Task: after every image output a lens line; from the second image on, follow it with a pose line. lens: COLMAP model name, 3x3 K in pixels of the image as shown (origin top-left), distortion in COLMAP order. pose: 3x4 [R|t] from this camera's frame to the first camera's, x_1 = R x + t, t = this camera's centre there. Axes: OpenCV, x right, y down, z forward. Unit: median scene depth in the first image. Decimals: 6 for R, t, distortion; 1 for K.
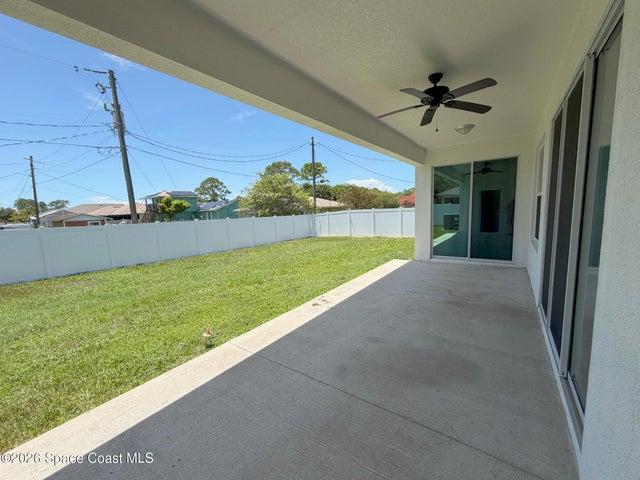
lens RADIAL K [[261.3, 0, 316.8], [0, 261.3, 242.0], [0, 0, 1]] dist [-0.000910, -0.000232]
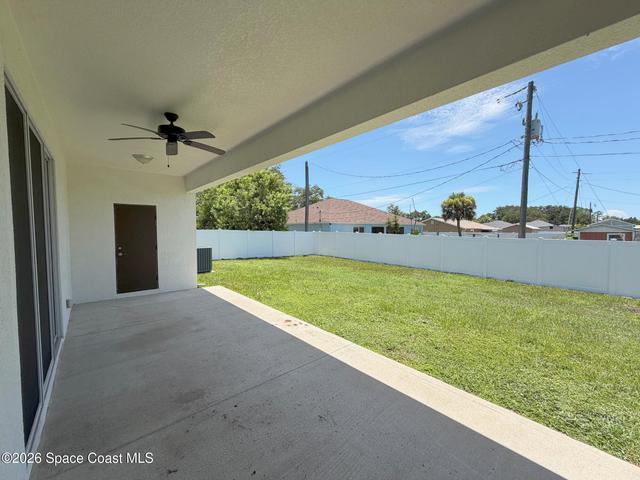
lens RADIAL K [[255.9, 0, 318.0], [0, 255.9, 239.9], [0, 0, 1]] dist [0.001287, 0.000119]
pose [[-0.211466, 0.080641, -0.974053, 0.942416], [-0.112374, 0.987976, 0.106190, -0.210134], [0.970904, 0.131914, -0.199861, 1.254801]]
